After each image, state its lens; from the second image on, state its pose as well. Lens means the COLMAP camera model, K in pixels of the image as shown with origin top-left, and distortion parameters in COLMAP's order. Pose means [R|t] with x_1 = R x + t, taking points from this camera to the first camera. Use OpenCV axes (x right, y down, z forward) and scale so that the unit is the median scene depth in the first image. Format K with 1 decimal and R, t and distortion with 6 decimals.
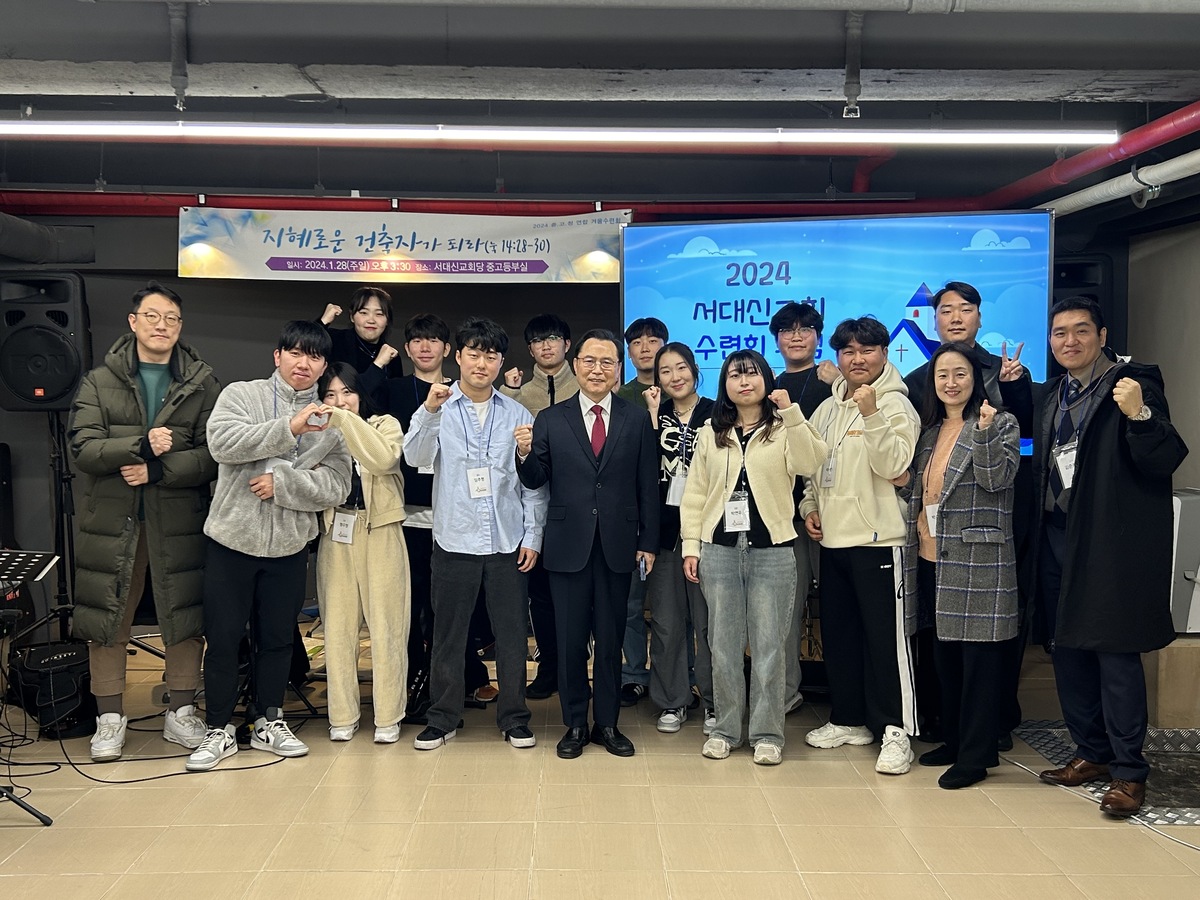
lens RADIAL K [[1297.4, 0, 594.6], [0, 1297.4, 452.3], [0, 0, 1]] dist [0.062824, 0.000000]
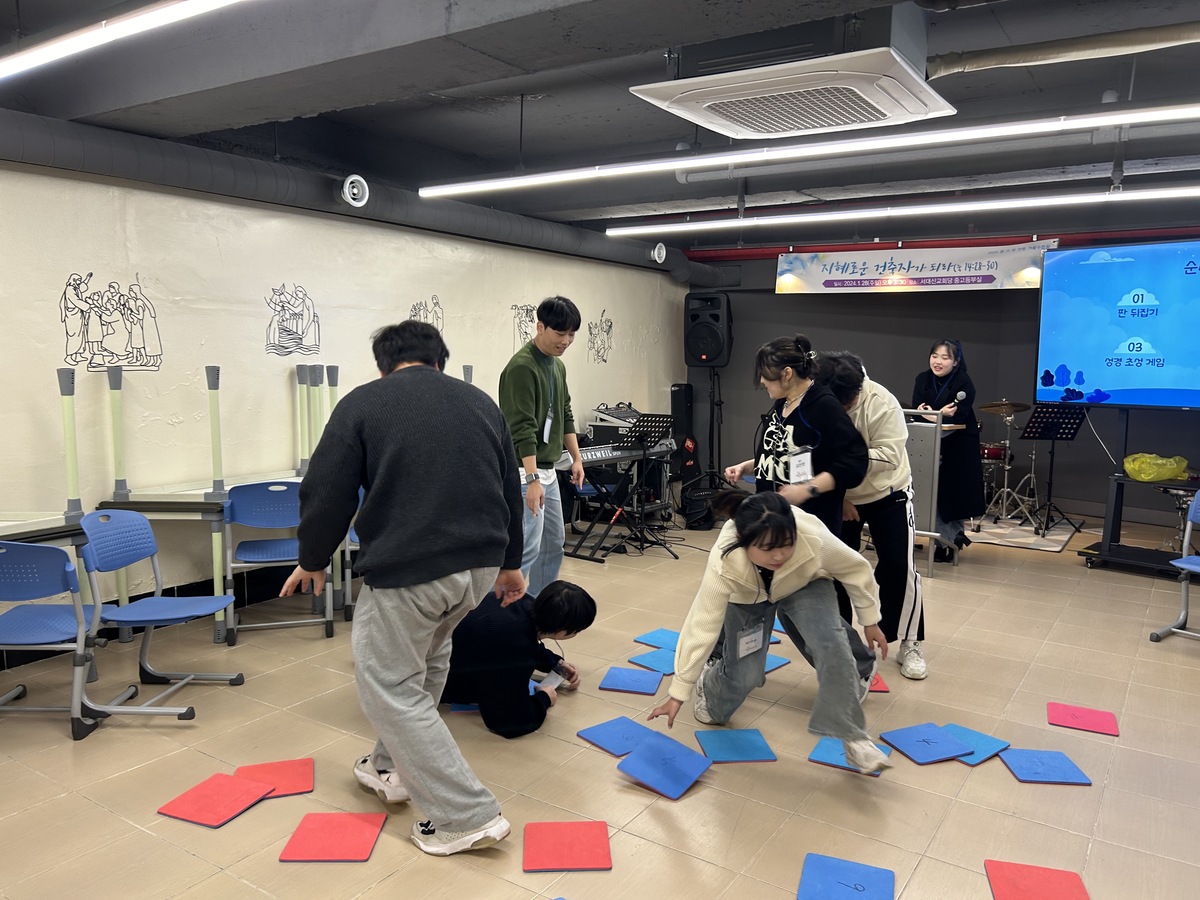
lens RADIAL K [[924.2, 0, 599.2], [0, 924.2, 450.3], [0, 0, 1]] dist [-0.015975, -0.004652]
pose [[0.836635, 0.060563, -0.544403, 0.183644], [-0.032457, 0.997604, 0.061101, 0.012062], [0.546799, -0.033450, 0.836595, -0.204542]]
